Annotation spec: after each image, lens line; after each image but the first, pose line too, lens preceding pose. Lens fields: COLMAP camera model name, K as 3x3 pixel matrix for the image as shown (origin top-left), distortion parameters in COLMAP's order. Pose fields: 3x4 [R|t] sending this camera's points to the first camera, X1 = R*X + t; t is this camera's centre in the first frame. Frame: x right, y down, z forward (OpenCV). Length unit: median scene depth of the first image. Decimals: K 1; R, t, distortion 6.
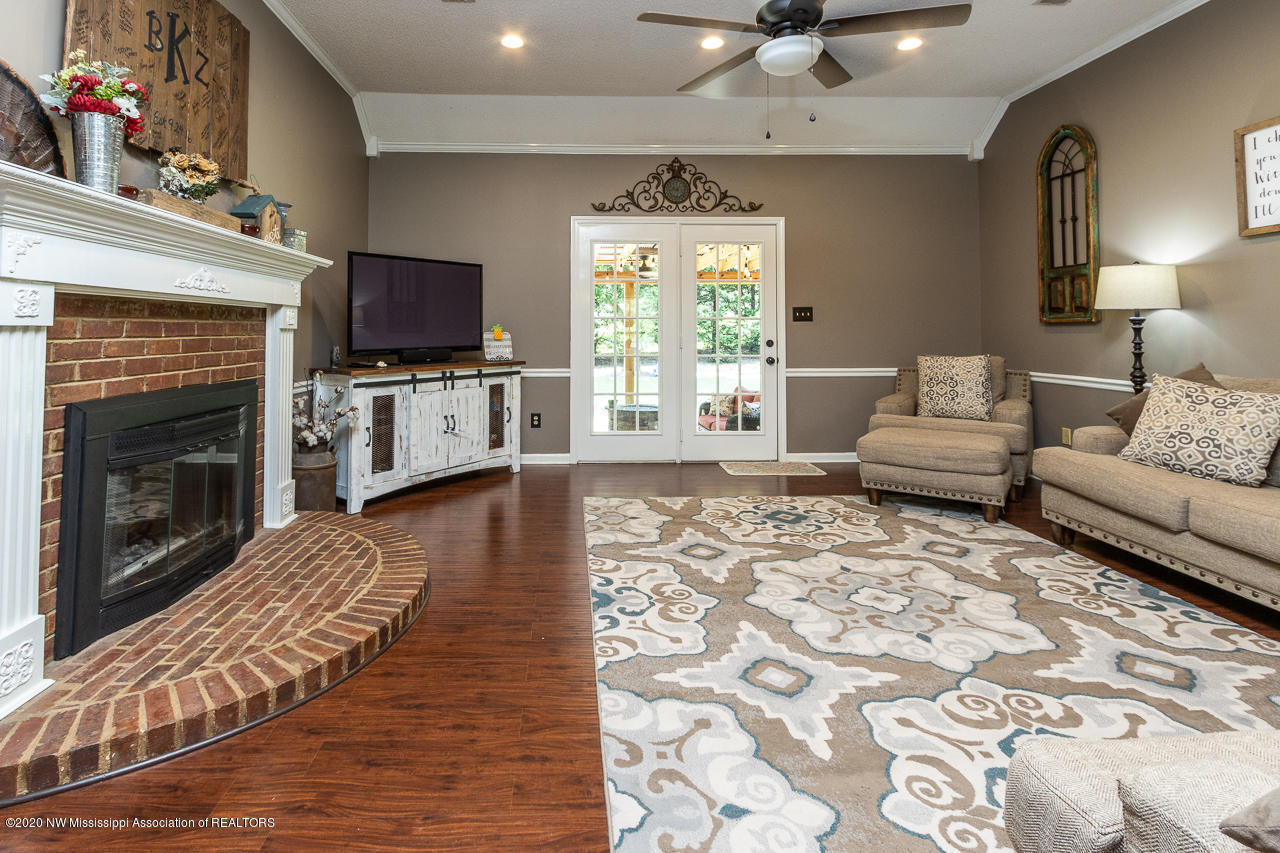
lens RADIAL K [[640.1, 0, 562.3], [0, 640.1, 330.0], [0, 0, 1]] dist [0.003092, 0.000060]
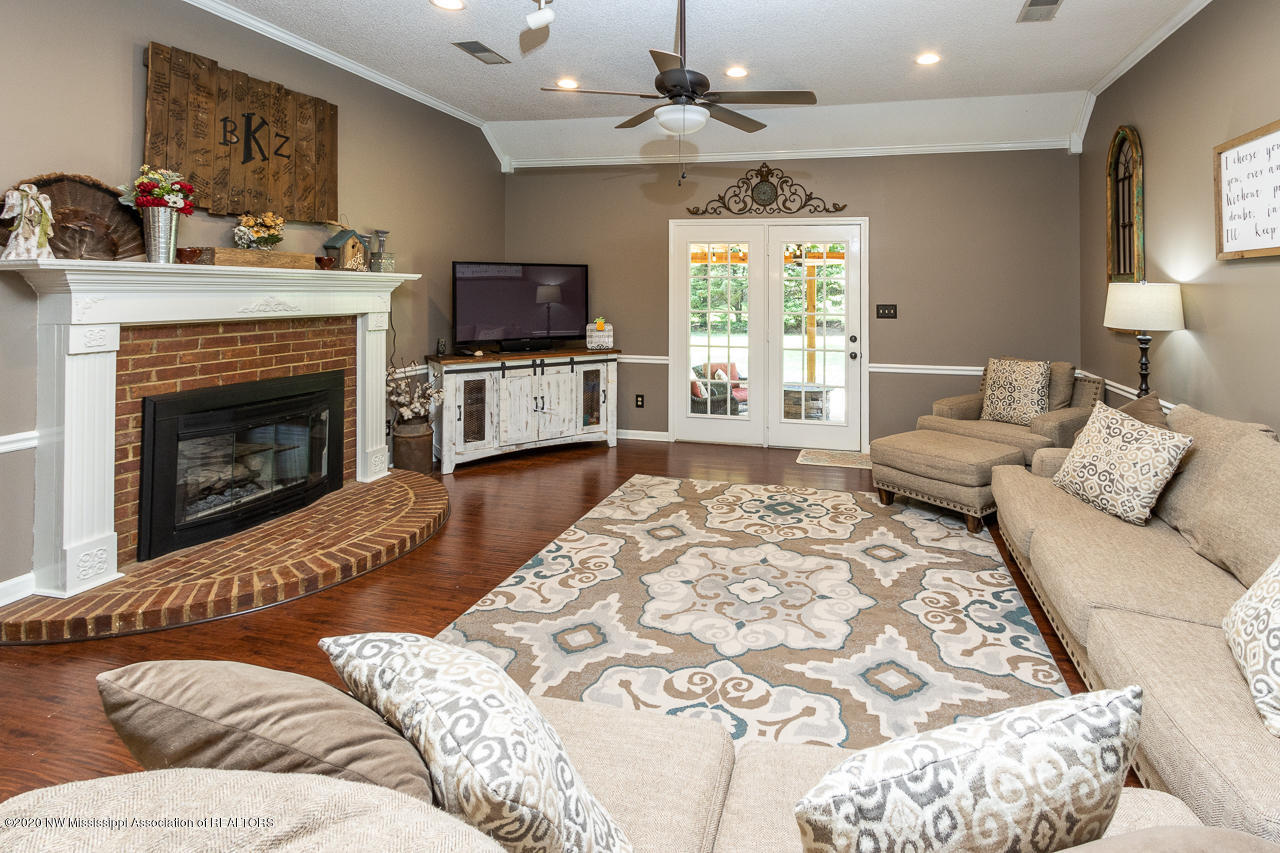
lens RADIAL K [[635.8, 0, 704.4], [0, 635.8, 307.1], [0, 0, 1]] dist [0.003564, 0.000225]
pose [[0.970744, 0.016461, -0.239553, 0.479370], [-0.009416, 0.999490, 0.030526, -0.085963], [0.239933, -0.027377, 0.970403, -0.081885]]
